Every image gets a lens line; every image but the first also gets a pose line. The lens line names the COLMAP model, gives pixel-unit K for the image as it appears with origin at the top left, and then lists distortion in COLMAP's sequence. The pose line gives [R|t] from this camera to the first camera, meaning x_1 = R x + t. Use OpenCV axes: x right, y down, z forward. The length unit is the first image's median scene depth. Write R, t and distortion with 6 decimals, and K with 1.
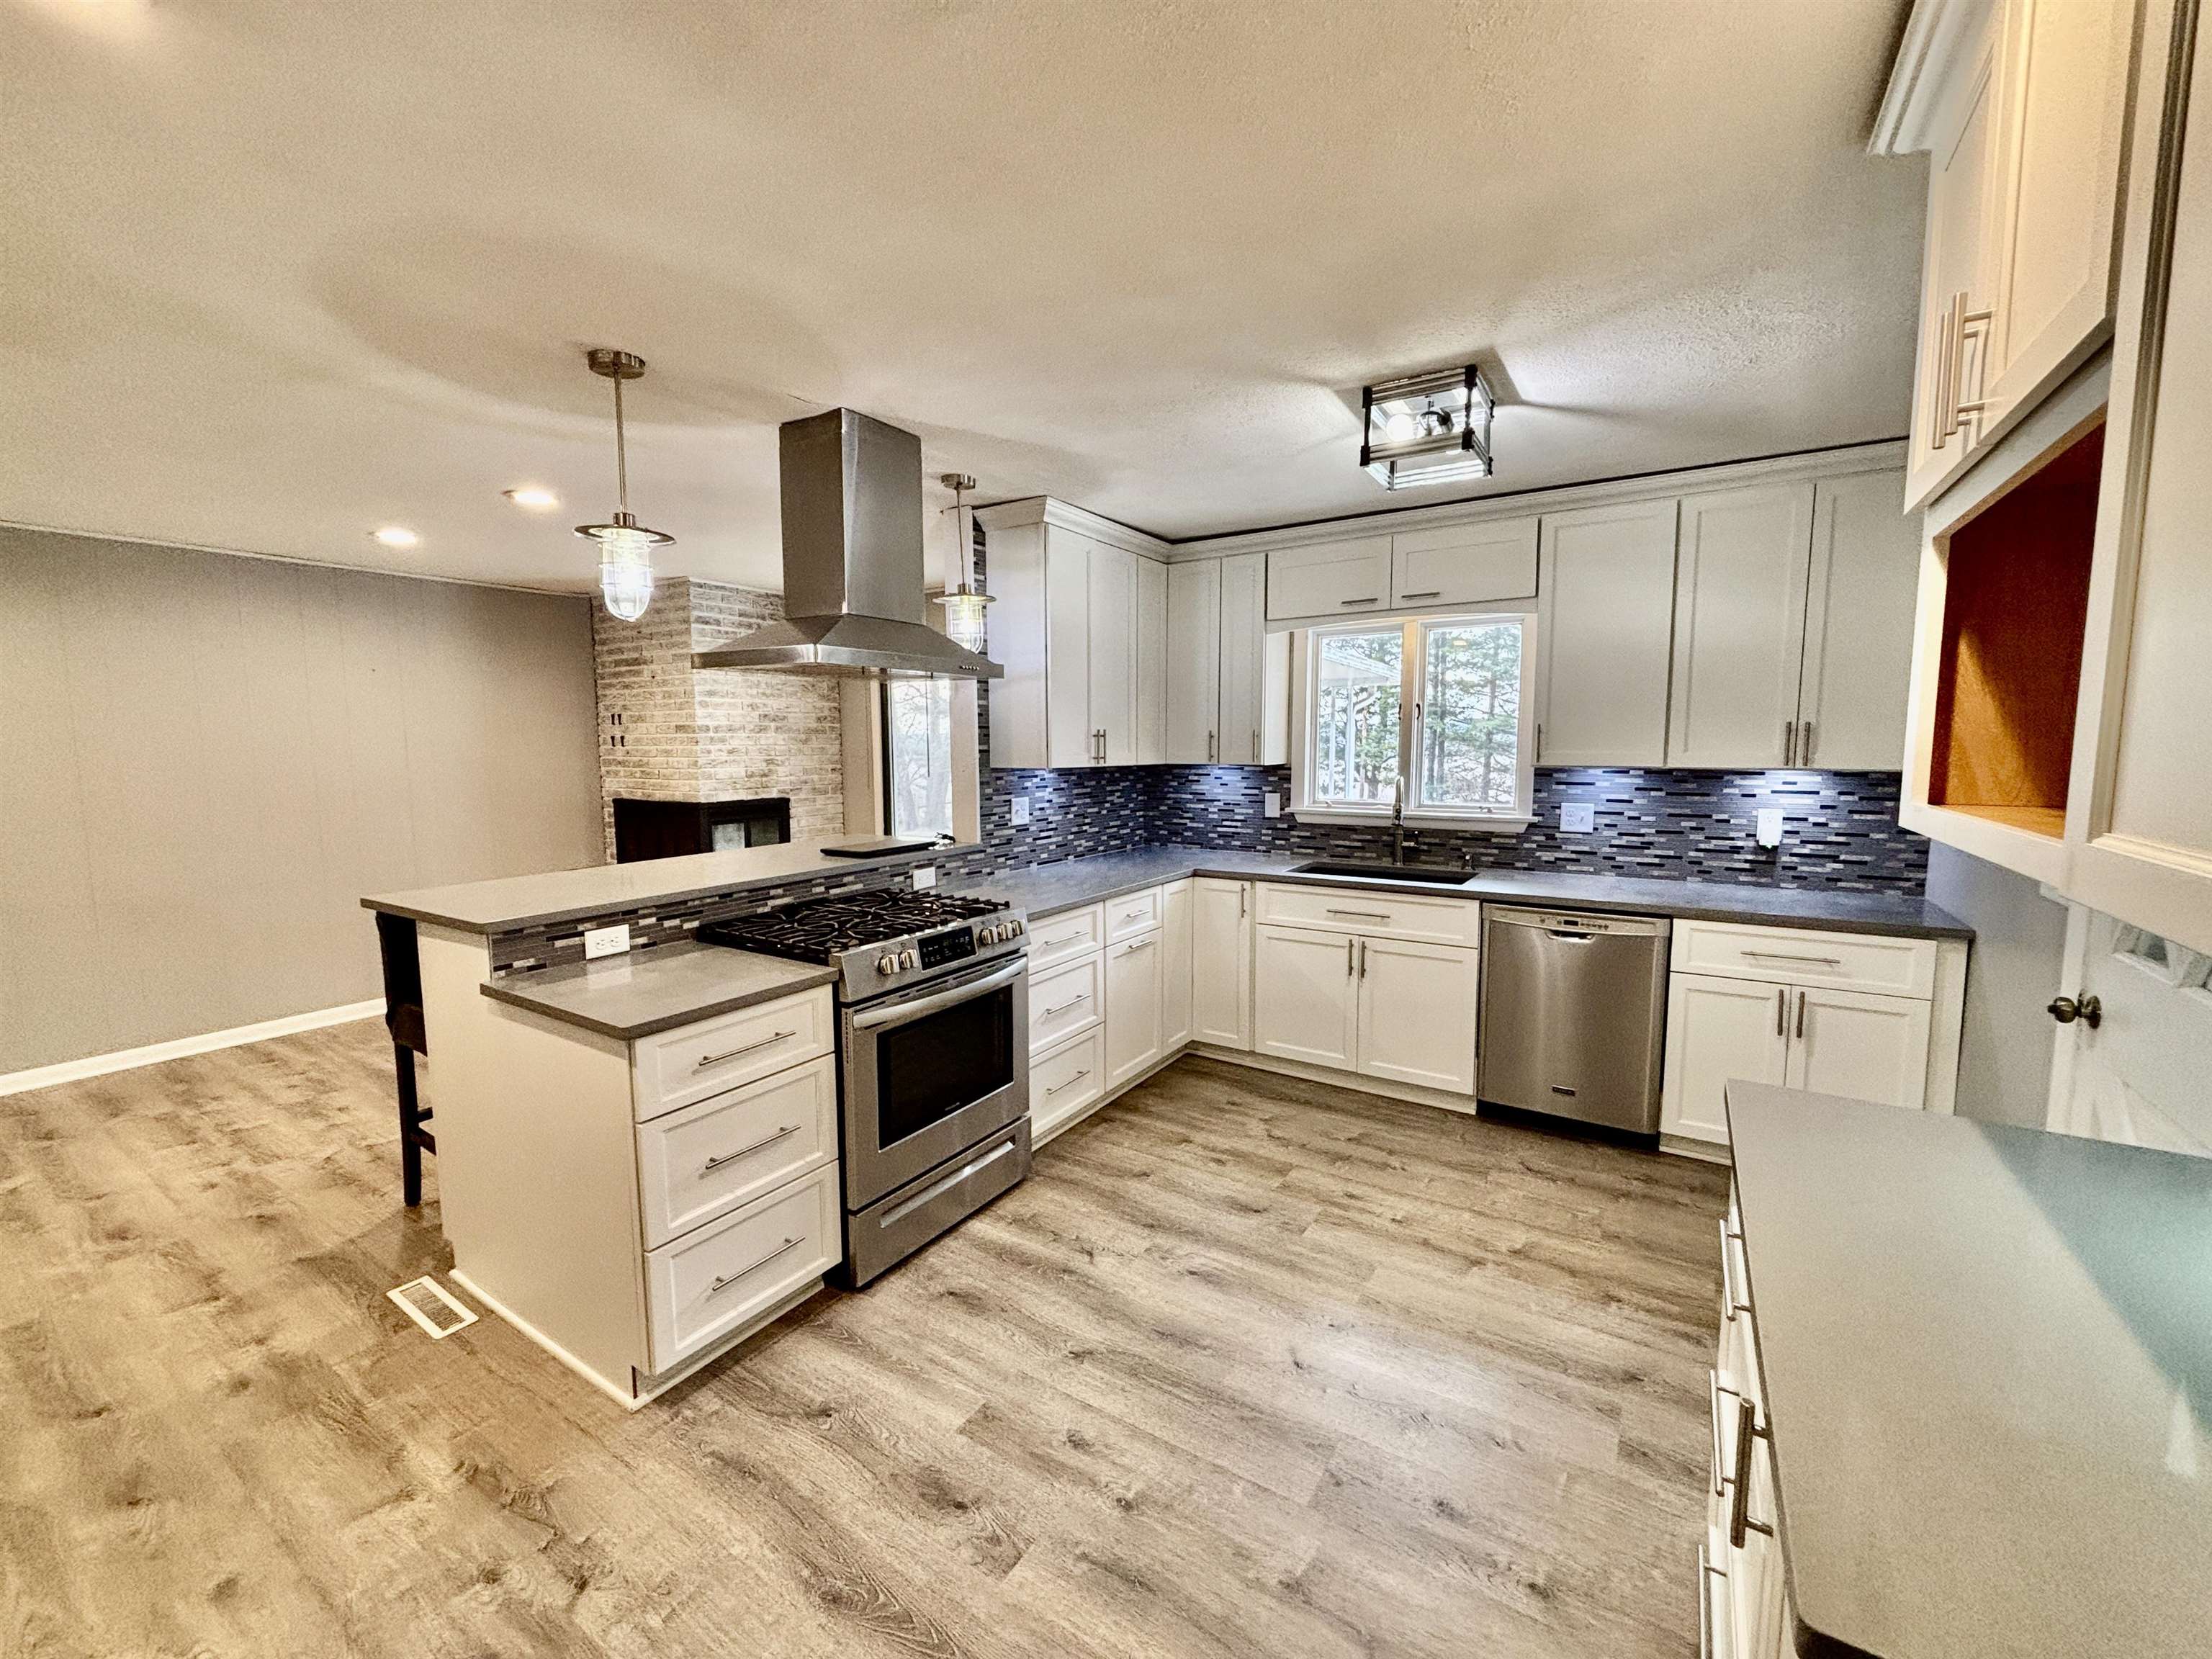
lens RADIAL K [[887.8, 0, 1112.5], [0, 887.8, 831.0], [0, 0, 1]] dist [-0.001248, 0.000244]
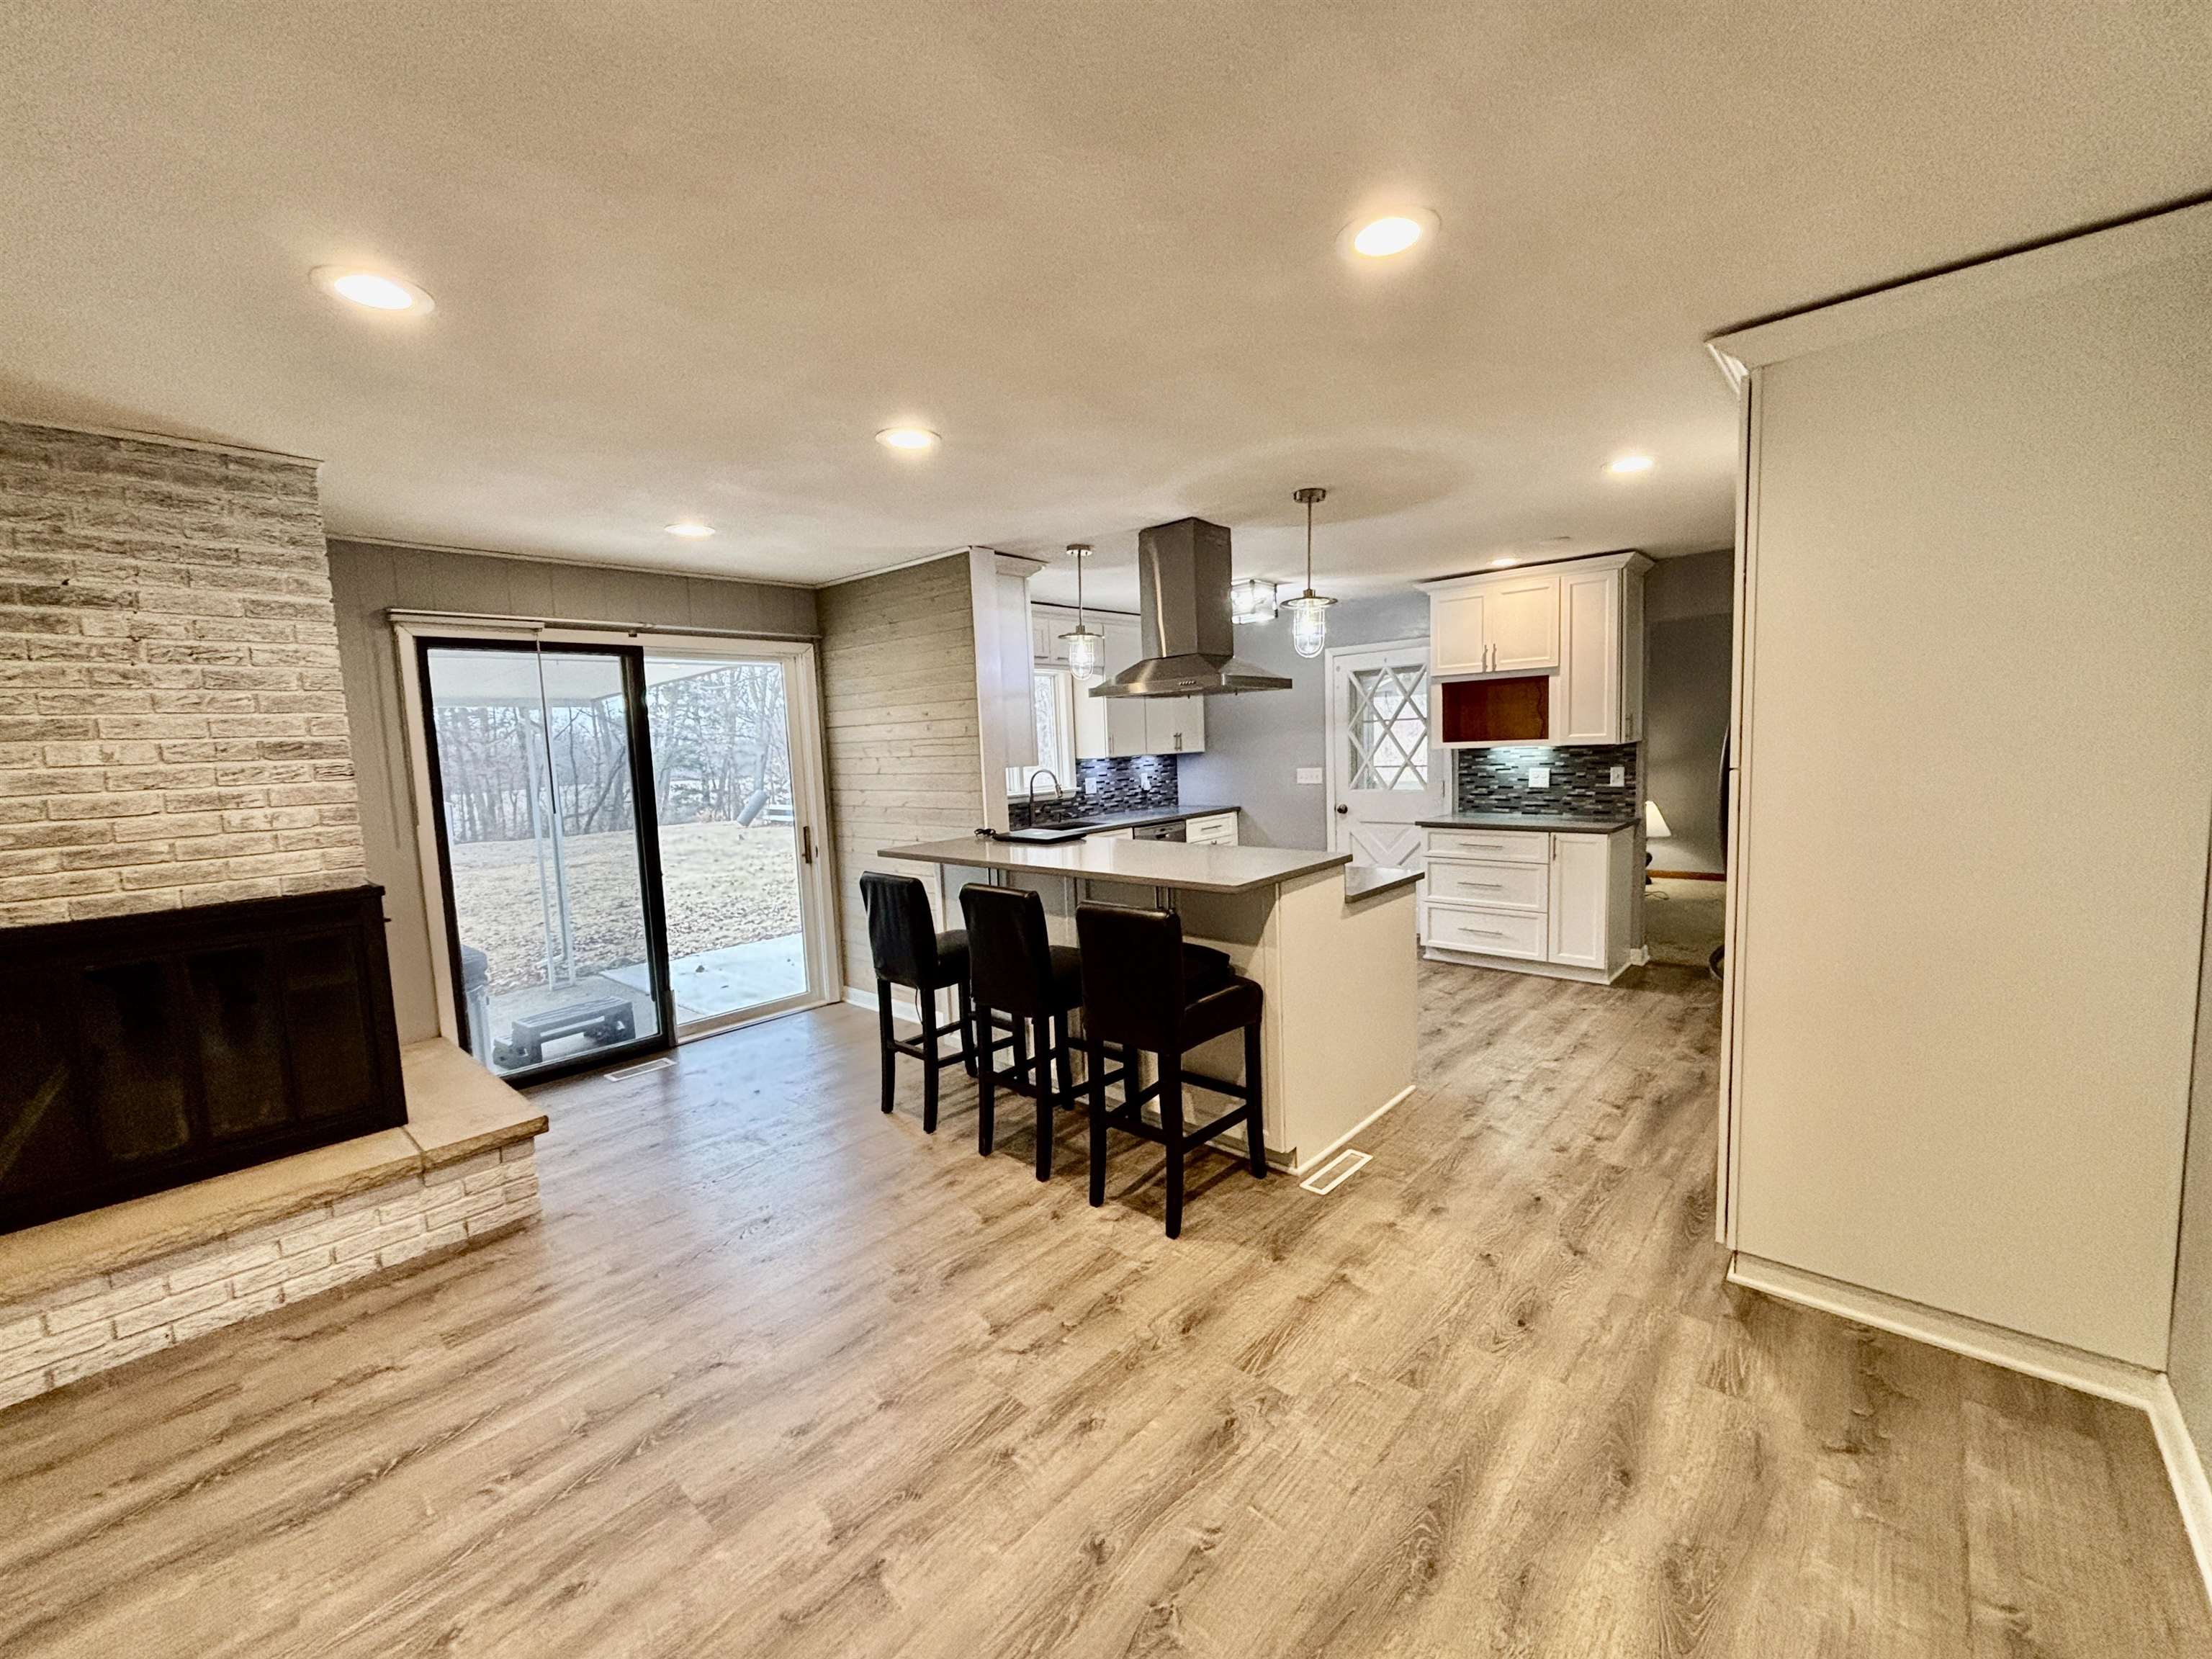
lens RADIAL K [[895.9, 0, 1108.8], [0, 895.9, 825.5], [0, 0, 1]] dist [-0.000016, 0.000272]
pose [[0.162262, -0.094853, 0.982178, -1.279726], [0.141408, 0.987330, 0.071989, -0.061051], [-0.976563, 0.127207, 0.173620, 0.645921]]
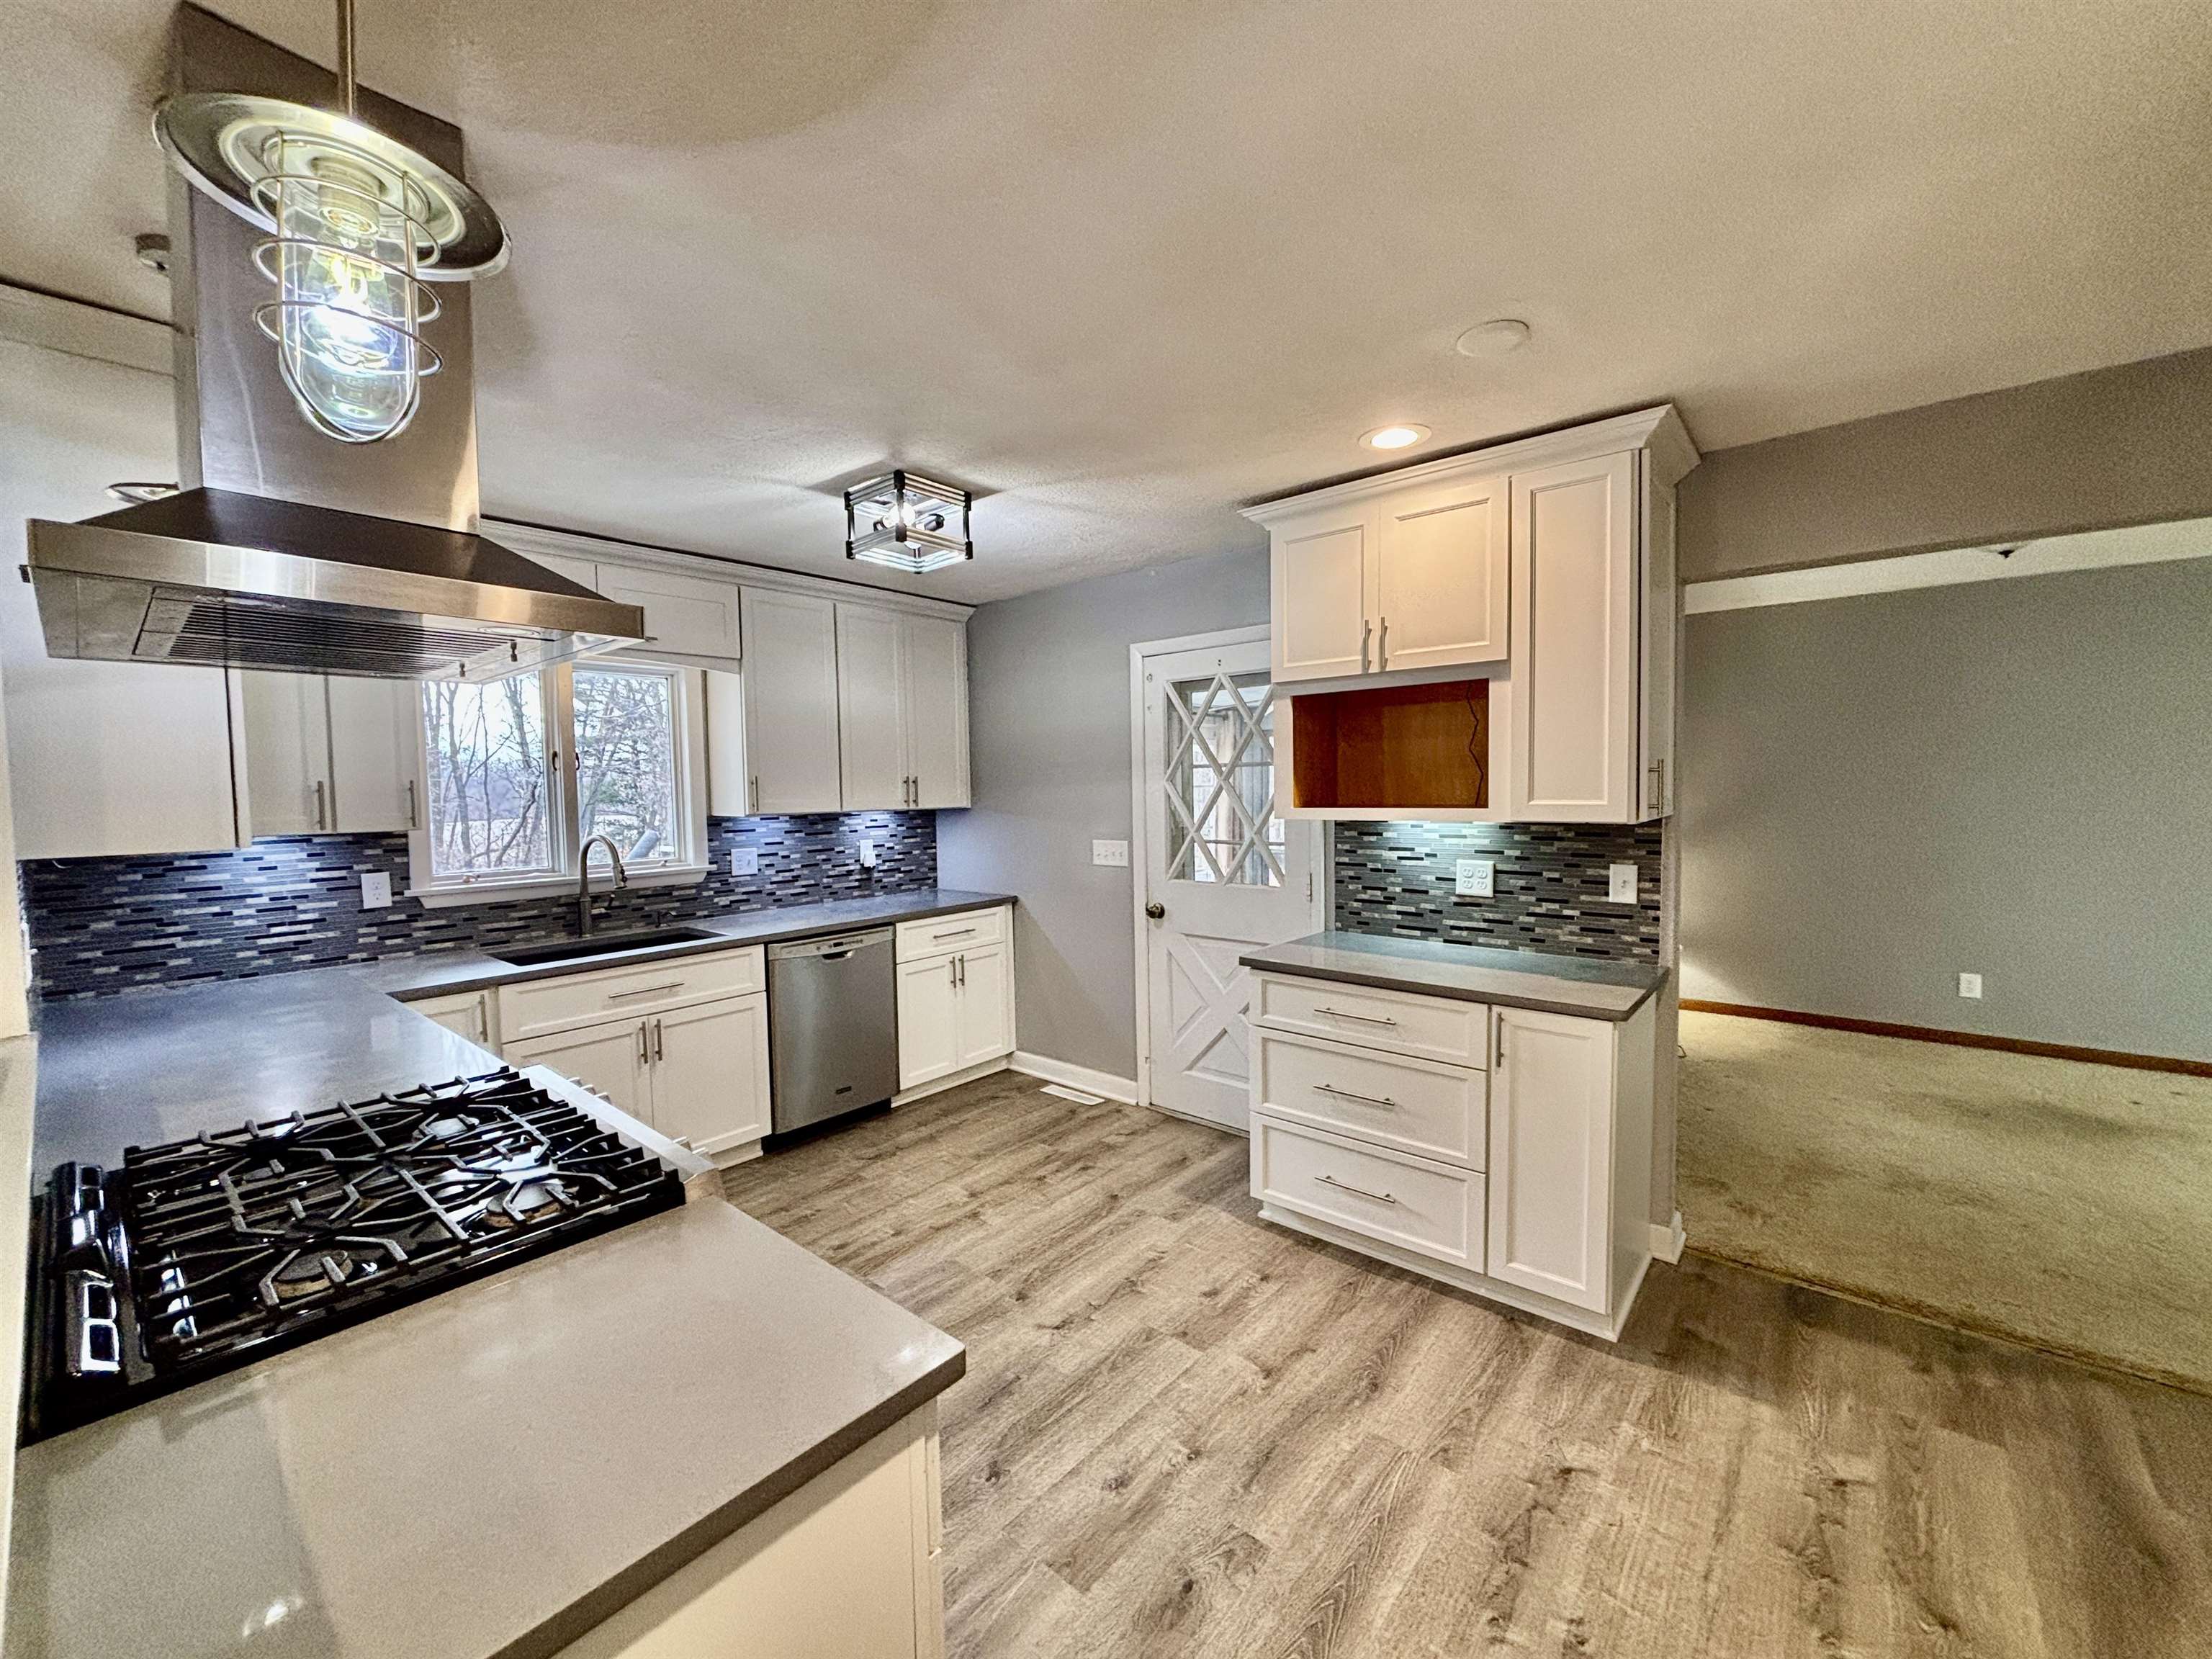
lens RADIAL K [[886.2, 0, 1104.7], [0, 886.2, 829.0], [0, 0, 1]] dist [-0.000904, -0.000682]
pose [[0.136485, -0.047410, 0.989507, -0.494451], [0.117792, 0.992545, 0.031308, -0.036475], [-0.983614, 0.112283, 0.141052, 0.396447]]
